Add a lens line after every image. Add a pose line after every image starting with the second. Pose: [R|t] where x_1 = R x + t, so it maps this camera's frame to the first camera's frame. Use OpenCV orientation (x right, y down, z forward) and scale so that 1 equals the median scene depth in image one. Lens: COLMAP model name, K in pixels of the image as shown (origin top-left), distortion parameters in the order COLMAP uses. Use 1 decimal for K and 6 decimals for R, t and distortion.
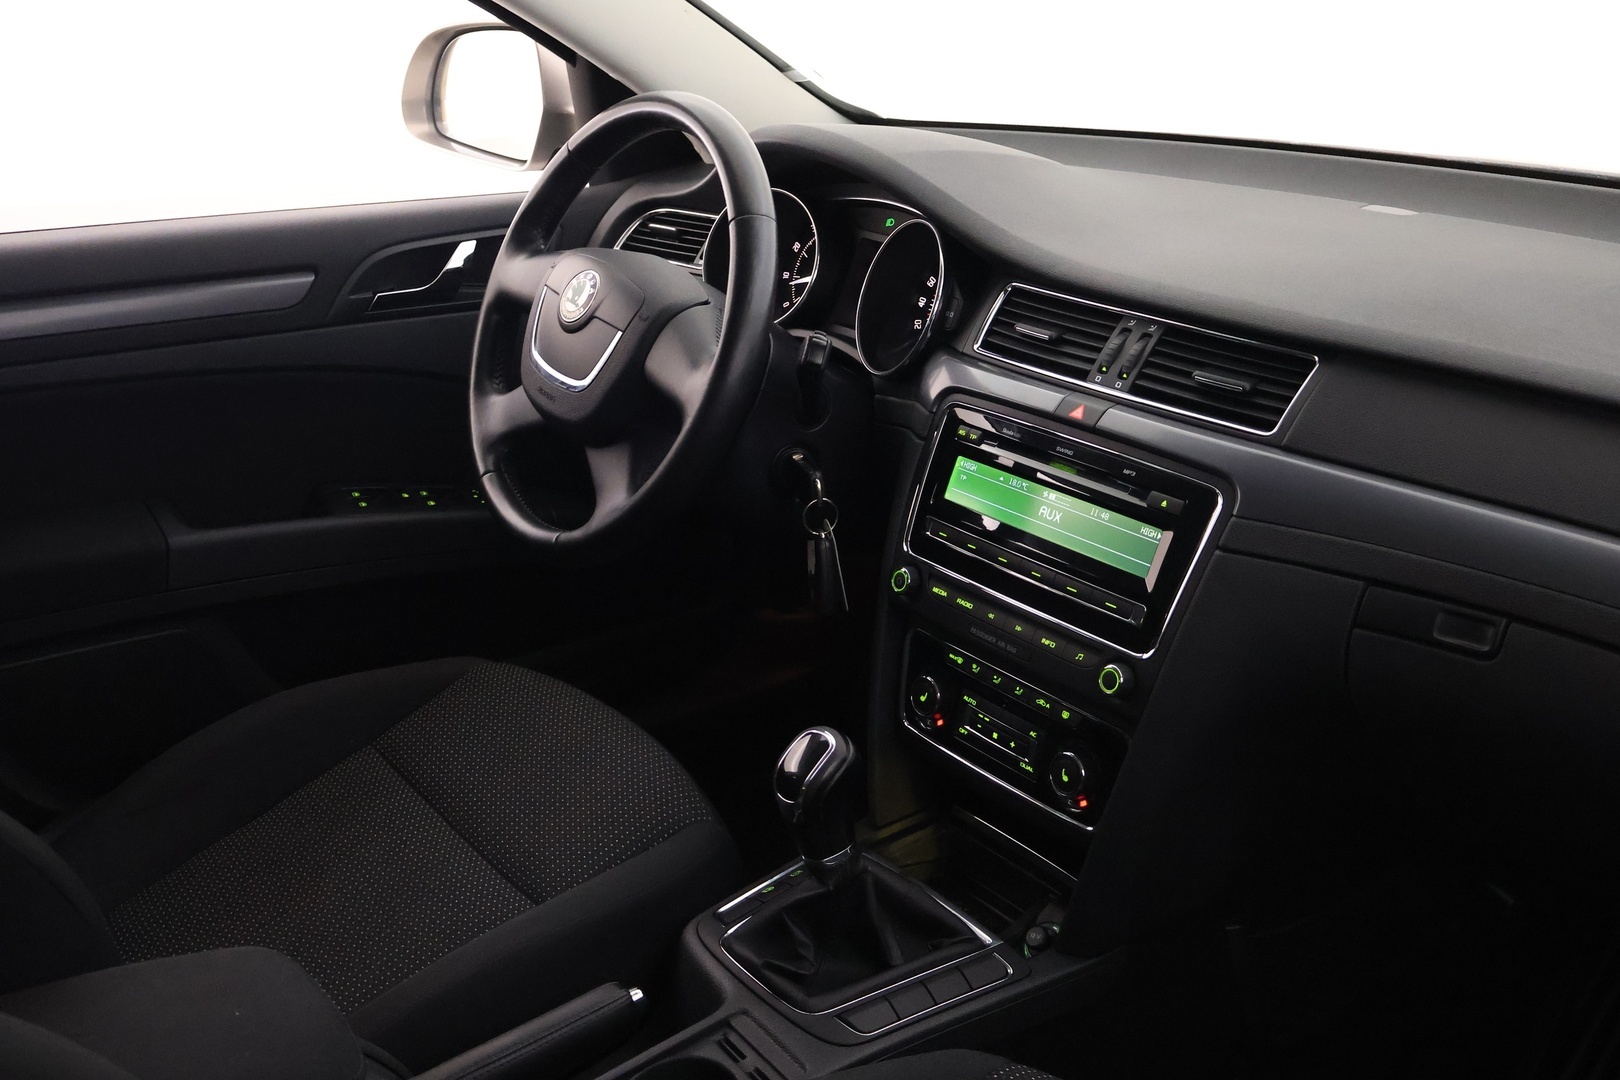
lens RADIAL K [[1568.6, 0, 810.0], [0, 1568.6, 540.0], [0, 0, 1]] dist [0.013774, 0.026531]
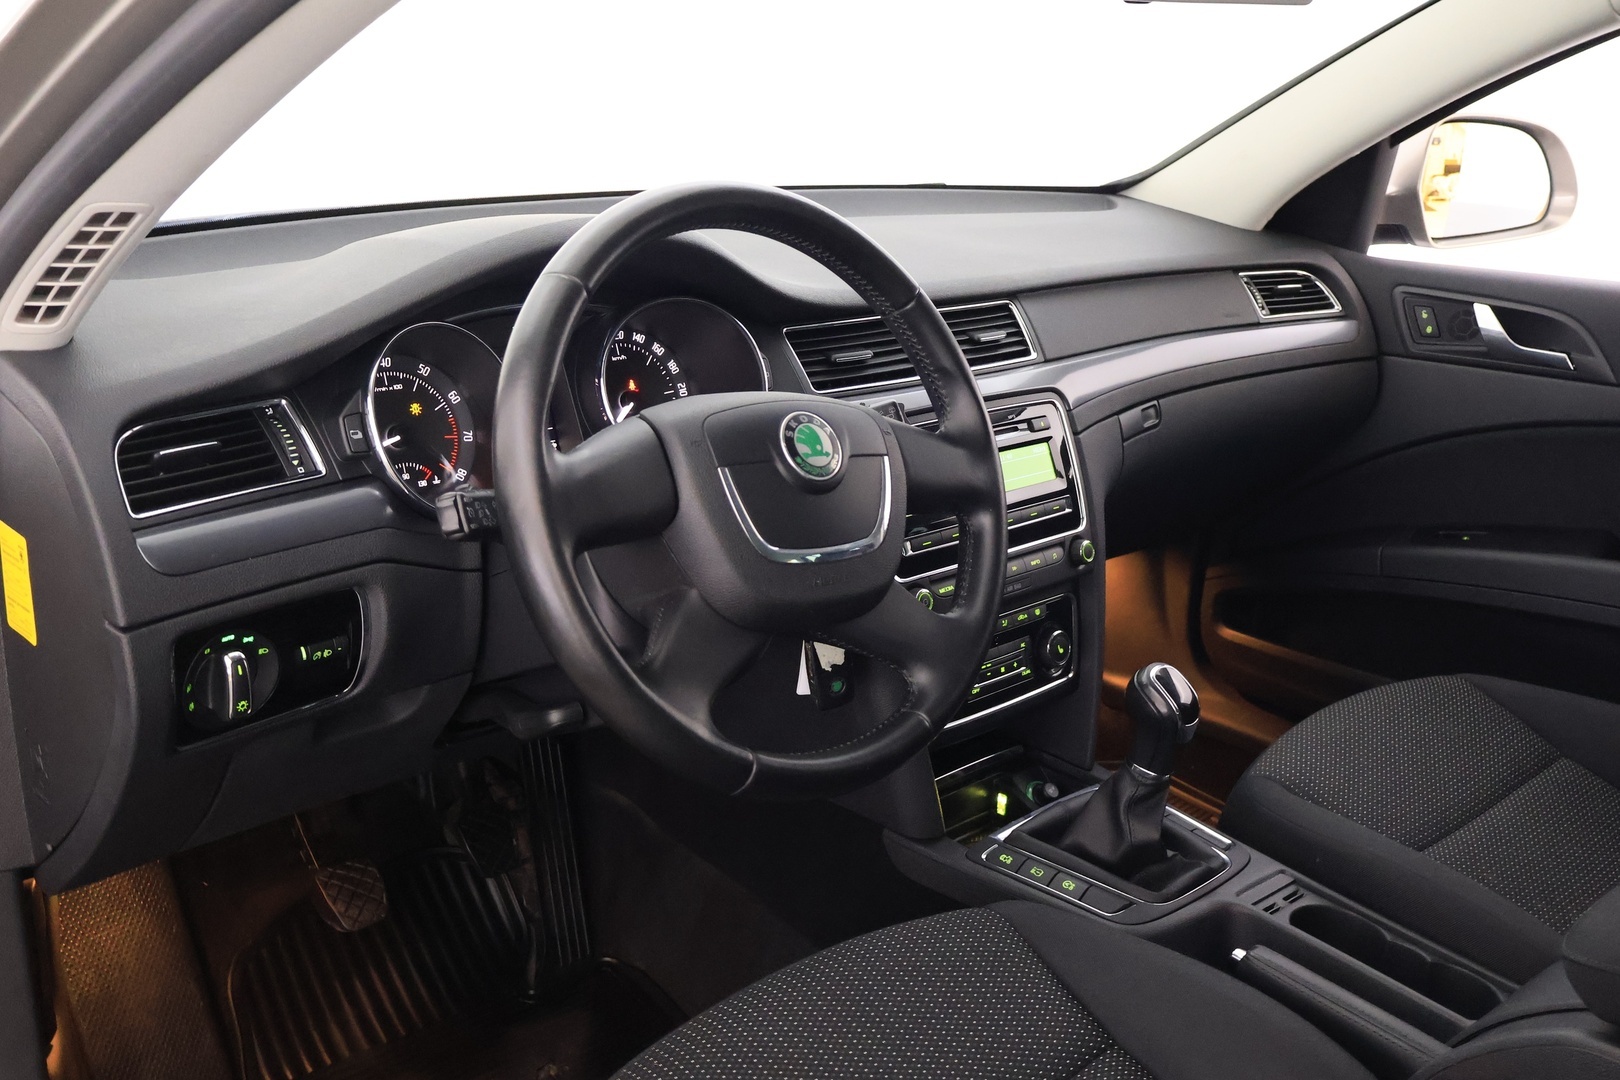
lens RADIAL K [[1568.6, 0, 810.0], [0, 1568.6, 540.0], [0, 0, 1]] dist [0.013774, 0.026531]
pose [[-0.108359, -0.301153, 0.947399, -0.993219], [0.325978, 0.889554, 0.320049, -0.403067], [-0.939147, 0.343512, 0.001778, 1.133910]]
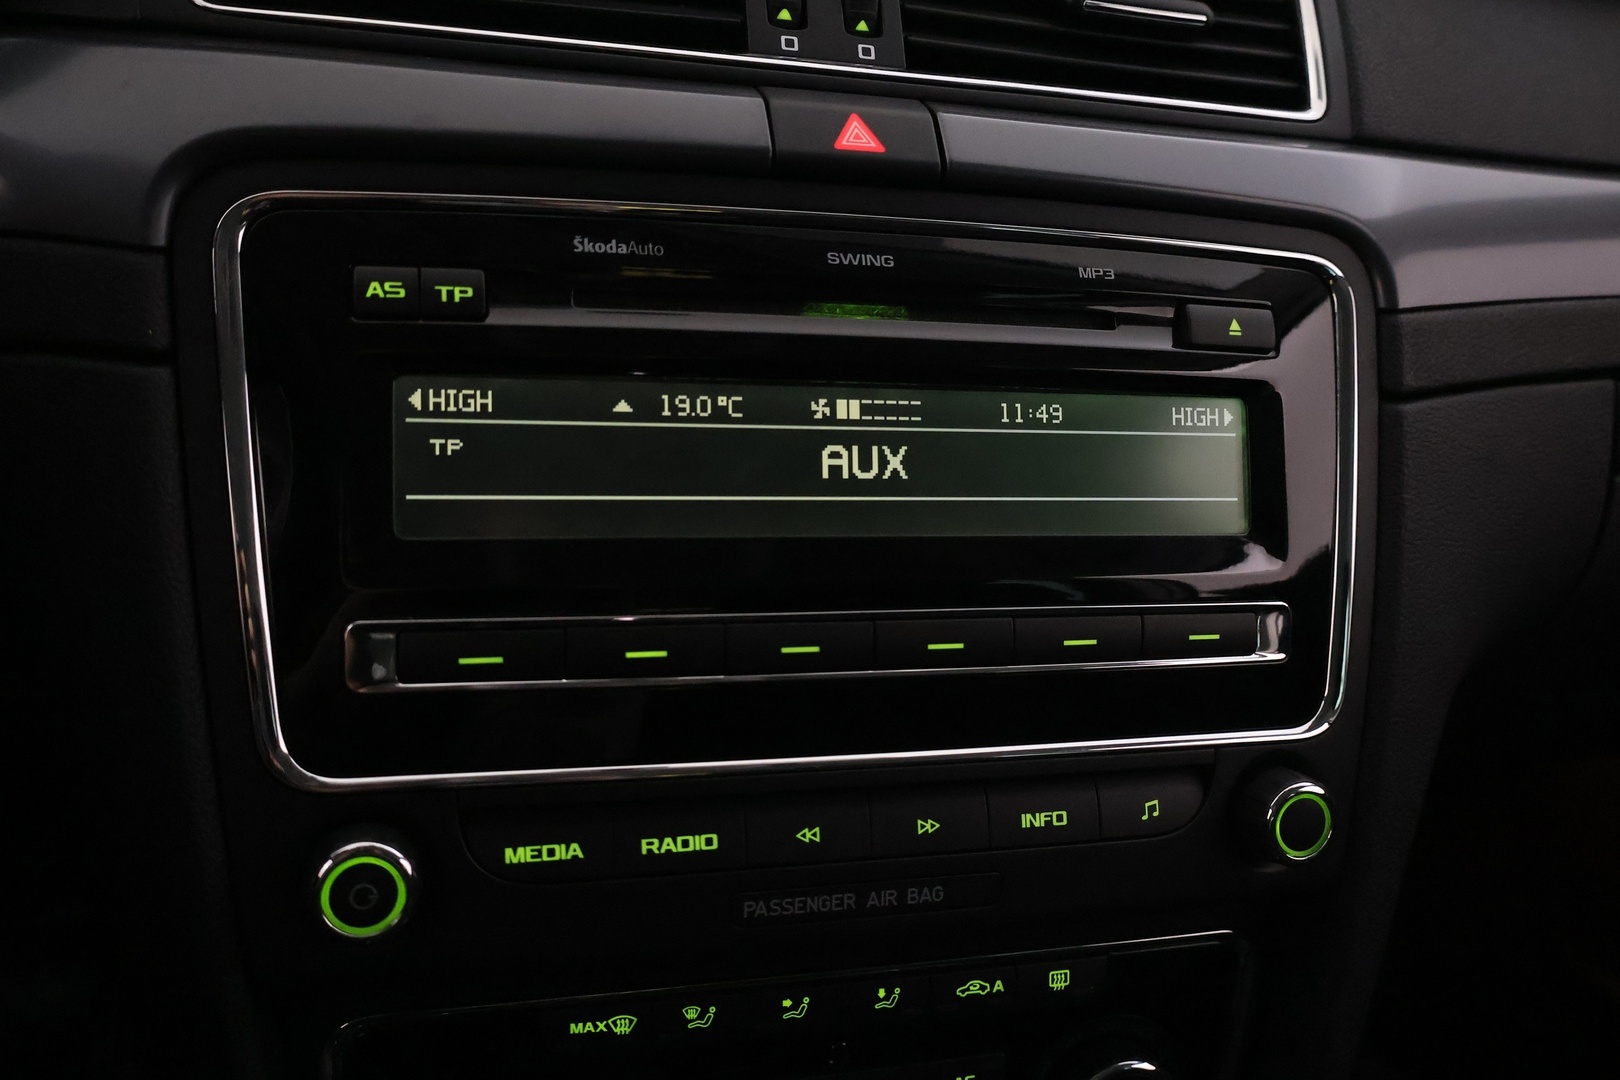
lens RADIAL K [[1392.1, 0, 810.0], [0, 1392.1, 540.0], [0, 0, 1]] dist [0.013644, -0.008516]
pose [[0.360994, -0.289398, 0.886528, -0.110584], [0.242854, 0.947004, 0.210250, -0.064322], [-0.900392, 0.139398, 0.412144, 0.891686]]
